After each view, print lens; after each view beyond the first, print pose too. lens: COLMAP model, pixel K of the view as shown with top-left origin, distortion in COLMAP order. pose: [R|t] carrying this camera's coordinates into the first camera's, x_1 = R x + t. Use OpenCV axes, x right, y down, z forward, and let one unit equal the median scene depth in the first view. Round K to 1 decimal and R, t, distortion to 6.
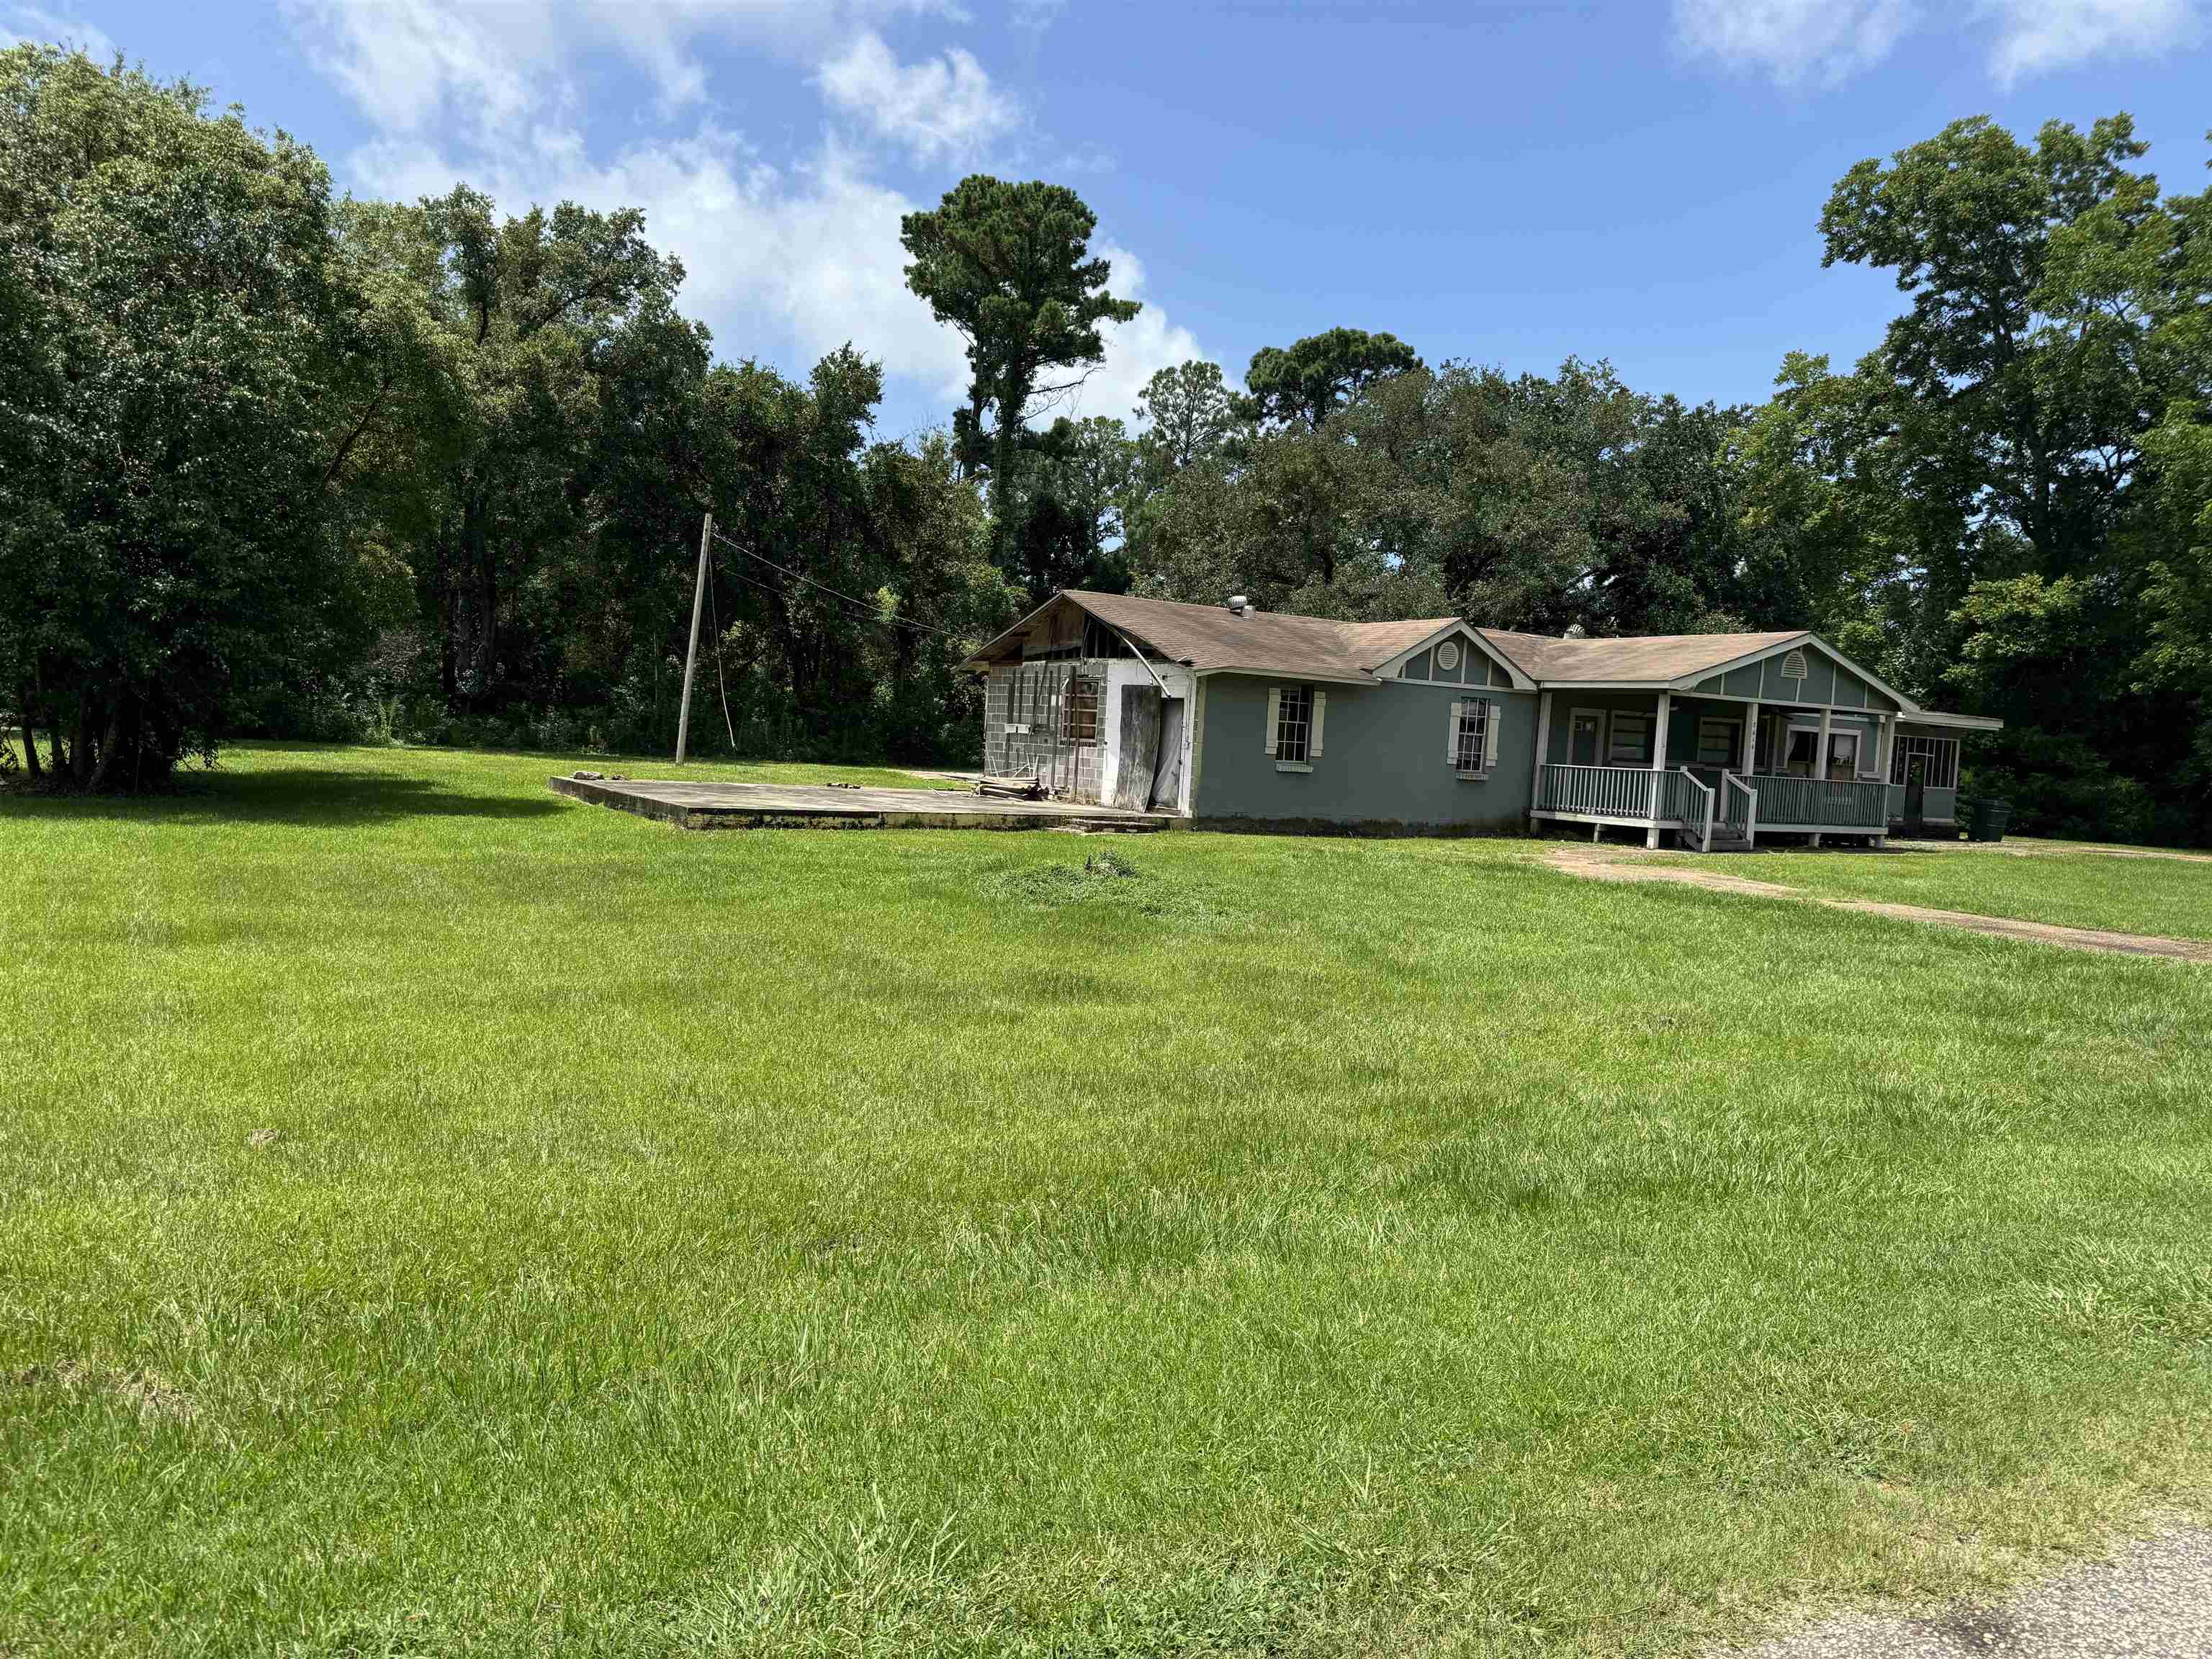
lens RADIAL K [[1551.2, 0, 1105.9], [0, 1551.2, 838.8], [0, 0, 1]] dist [0.101422, -0.130607]
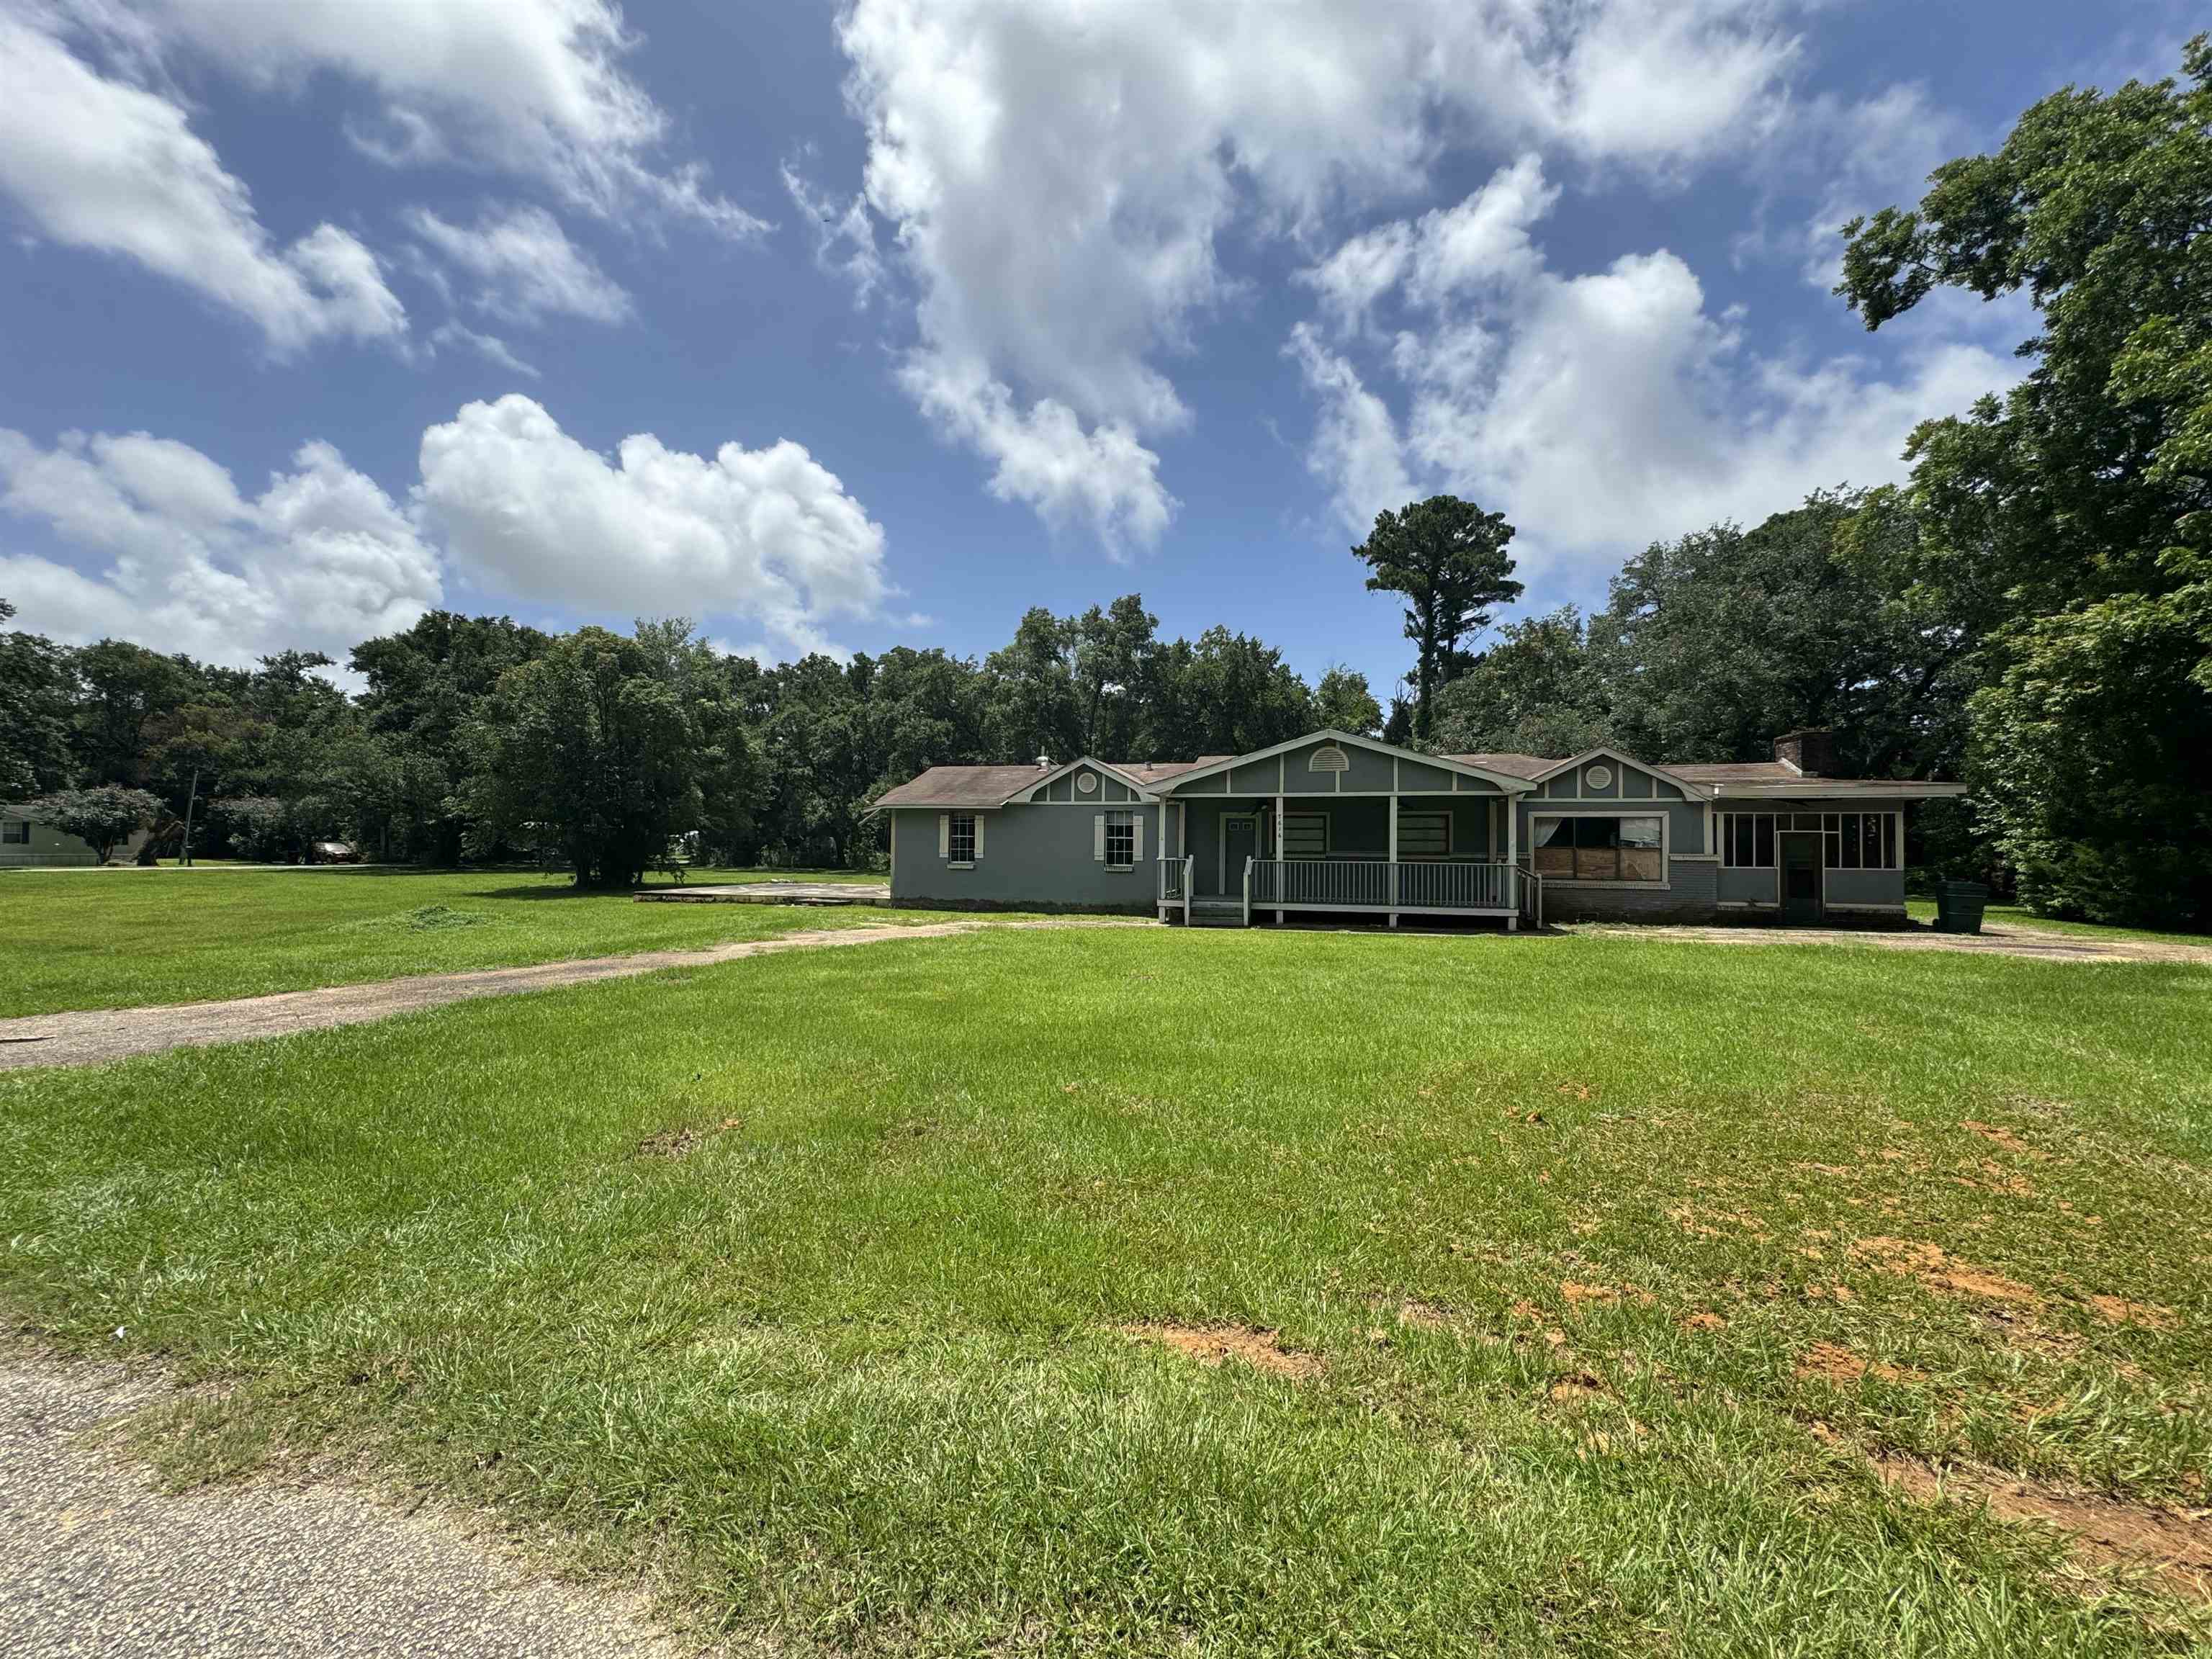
lens RADIAL K [[884.9, 0, 1106.0], [0, 884.9, 829.5], [0, 0, 1]] dist [0.001805, 0.000629]
pose [[0.674140, -0.065419, -0.735700, 0.811121], [-0.025213, 0.993451, -0.111442, 0.011799], [0.738173, 0.093677, 0.668076, 0.490029]]
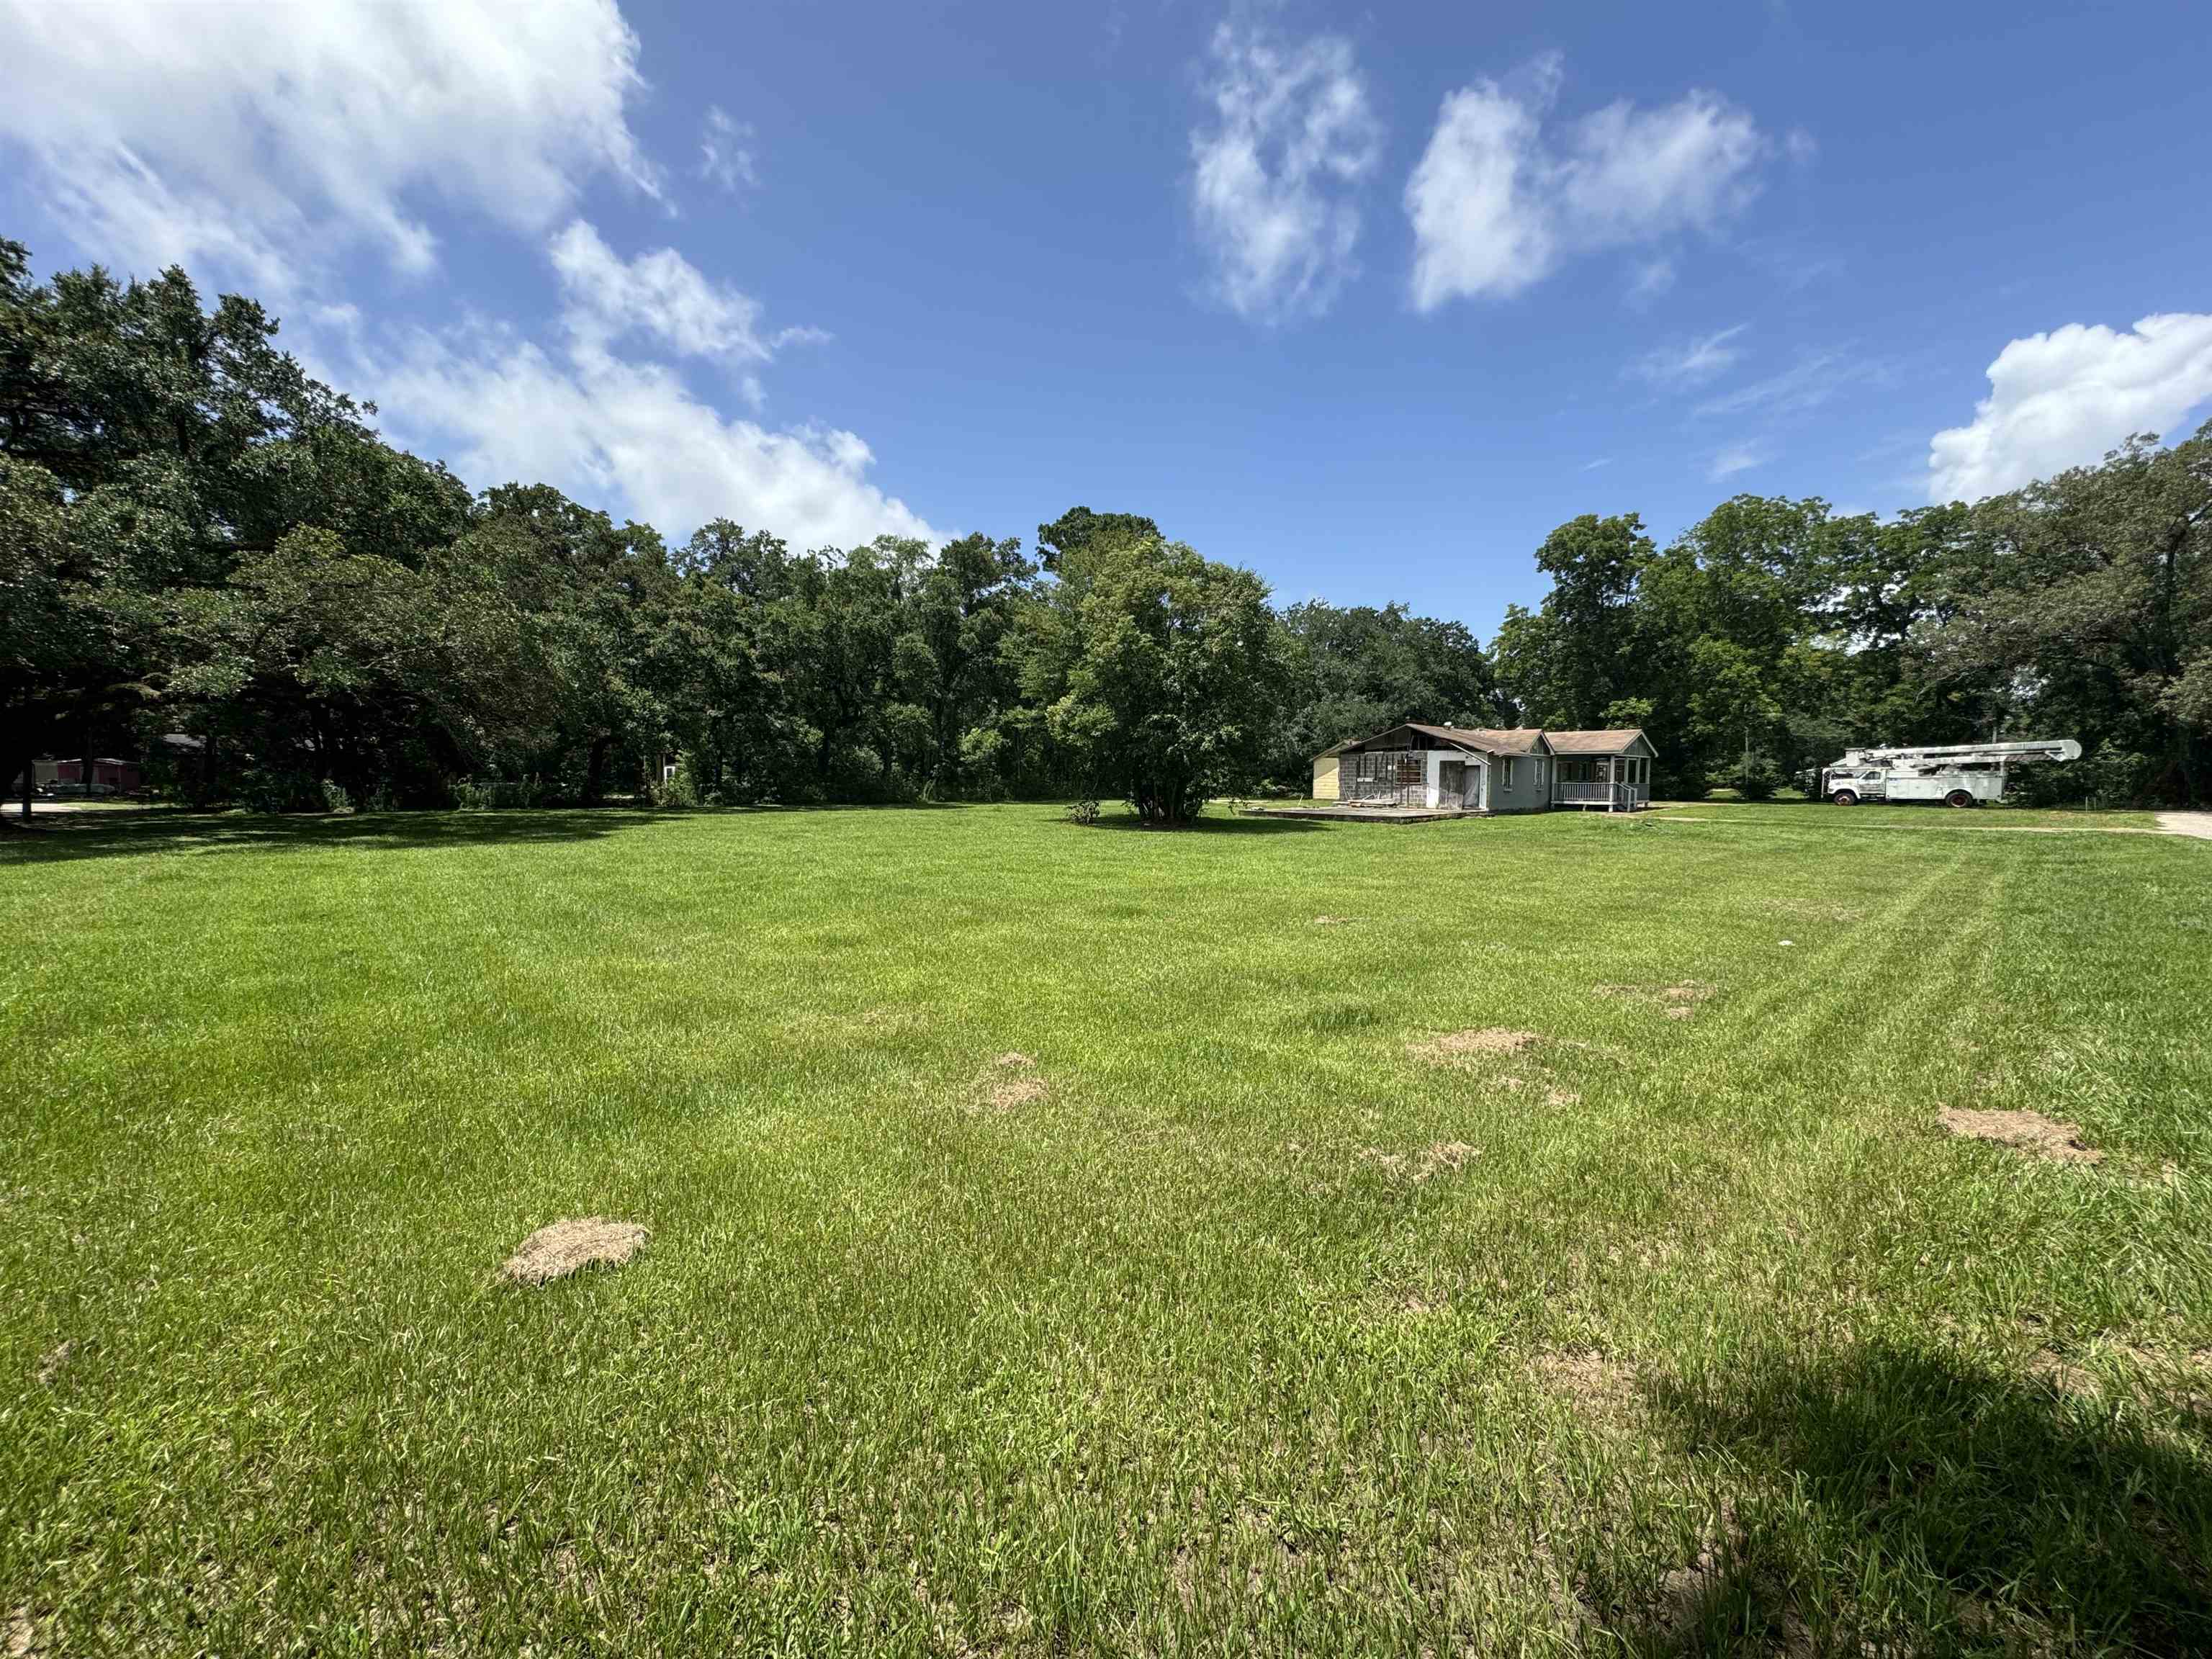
lens RADIAL K [[884.8, 0, 1102.9], [0, 884.8, 822.1], [0, 0, 1]] dist [0.003242, -0.000029]
pose [[0.971121, -0.065672, 0.229372, -0.828667], [0.067722, 0.997704, -0.001072, -0.033700], [-0.228775, 0.016575, 0.973338, -0.267548]]
